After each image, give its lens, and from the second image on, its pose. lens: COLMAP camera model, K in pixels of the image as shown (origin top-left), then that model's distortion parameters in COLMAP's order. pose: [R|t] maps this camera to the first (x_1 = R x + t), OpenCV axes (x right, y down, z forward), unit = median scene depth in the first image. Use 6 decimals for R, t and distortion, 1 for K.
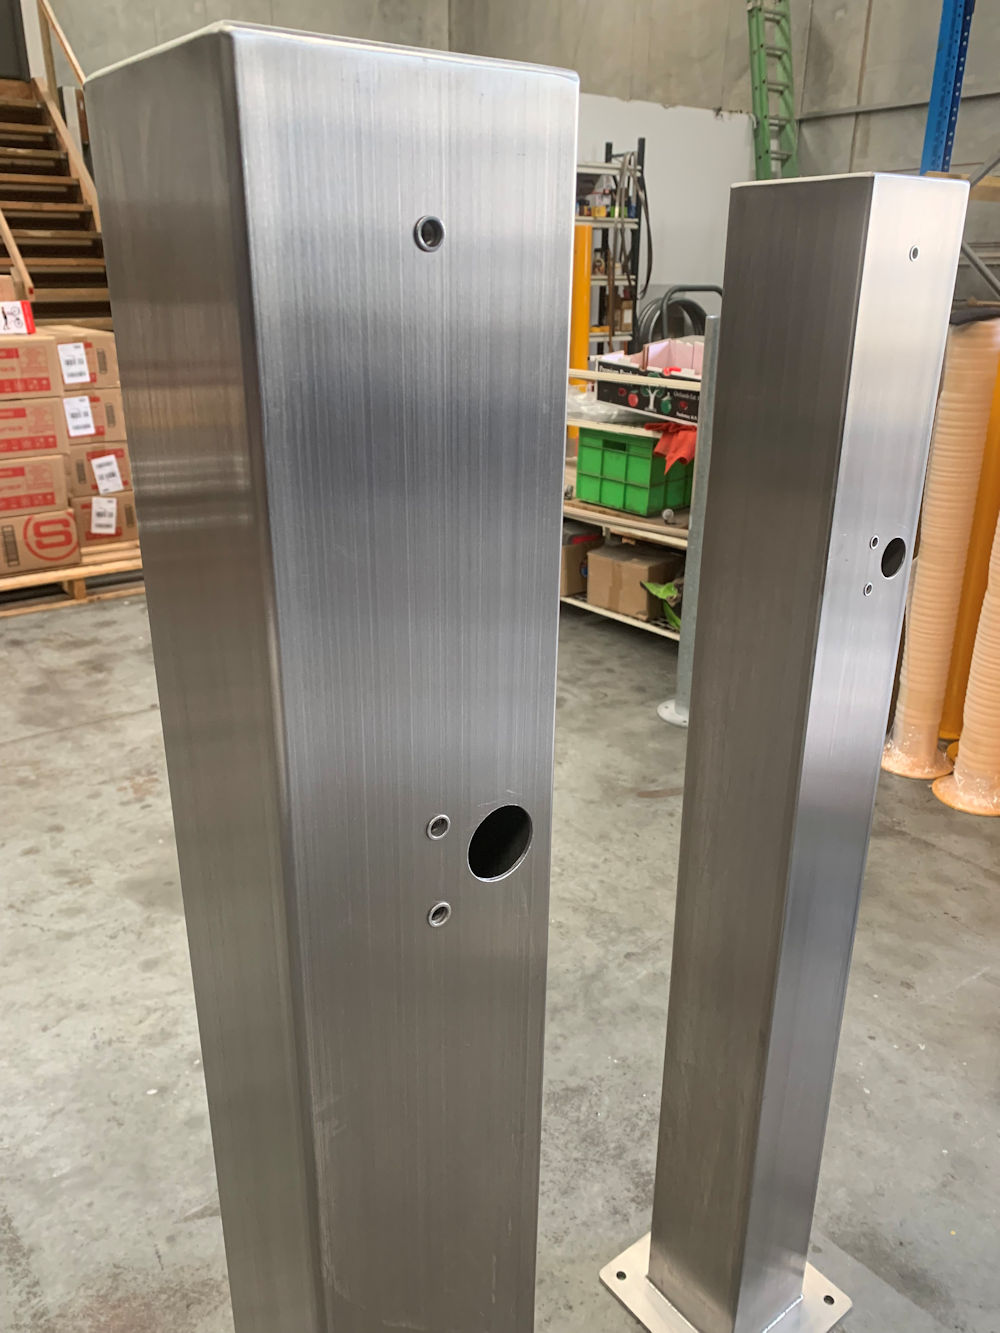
lens RADIAL K [[1017.2, 0, 500.0], [0, 1017.2, 666.5], [0, 0, 1]] dist [0.002531, 0.005148]
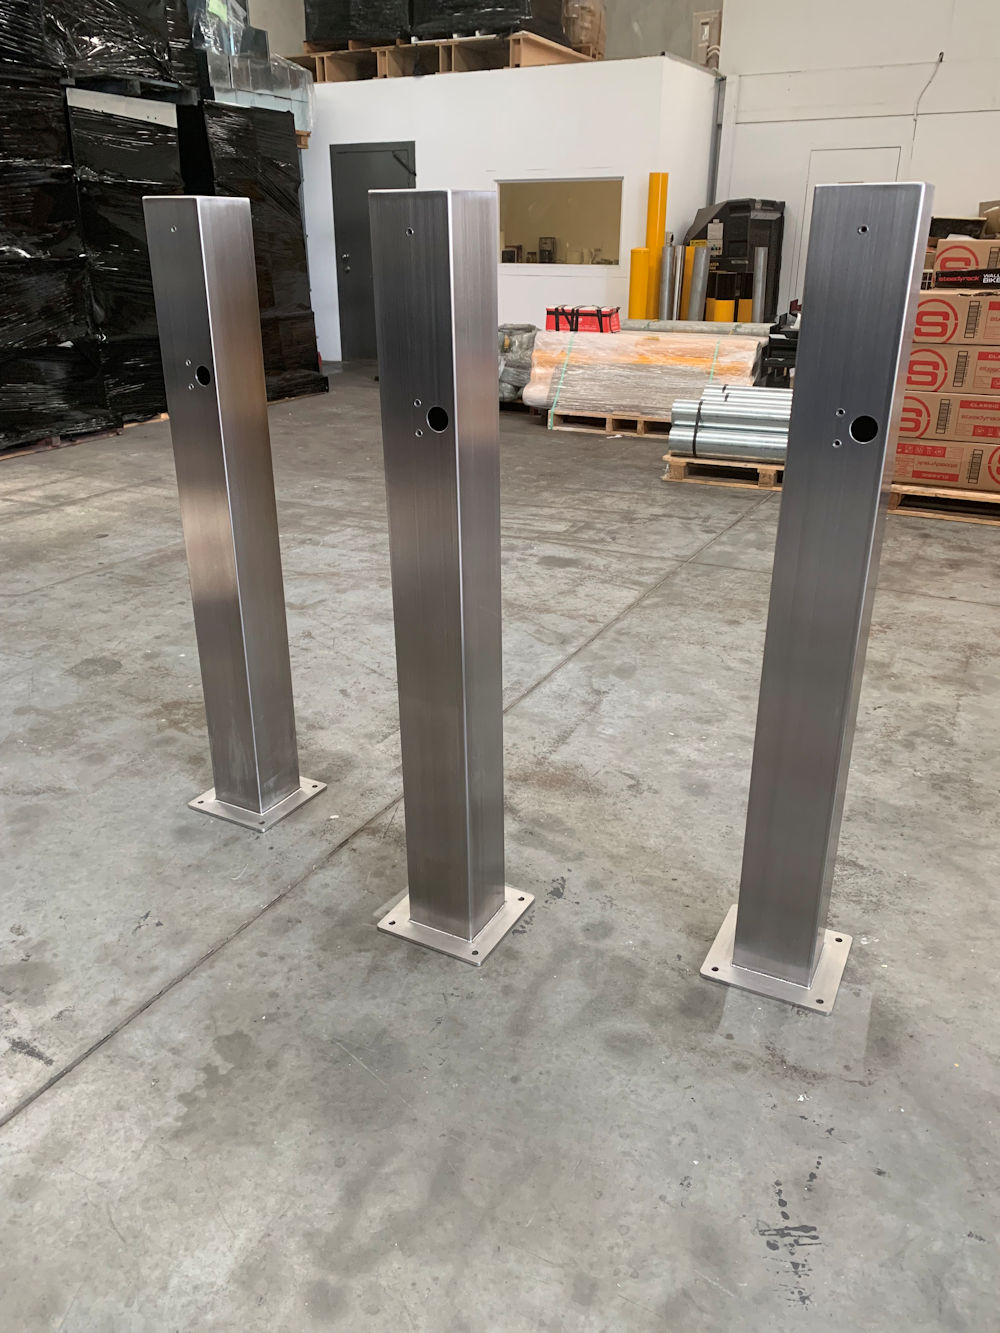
lens RADIAL K [[1017.2, 0, 500.0], [0, 1017.2, 666.5], [0, 0, 1]] dist [0.002531, 0.005148]
pose [[0.417067, 0.341555, -0.842256, 0.470262], [-0.314236, 0.923740, 0.218996, 0.017696], [0.852825, 0.173331, 0.492591, -0.047412]]
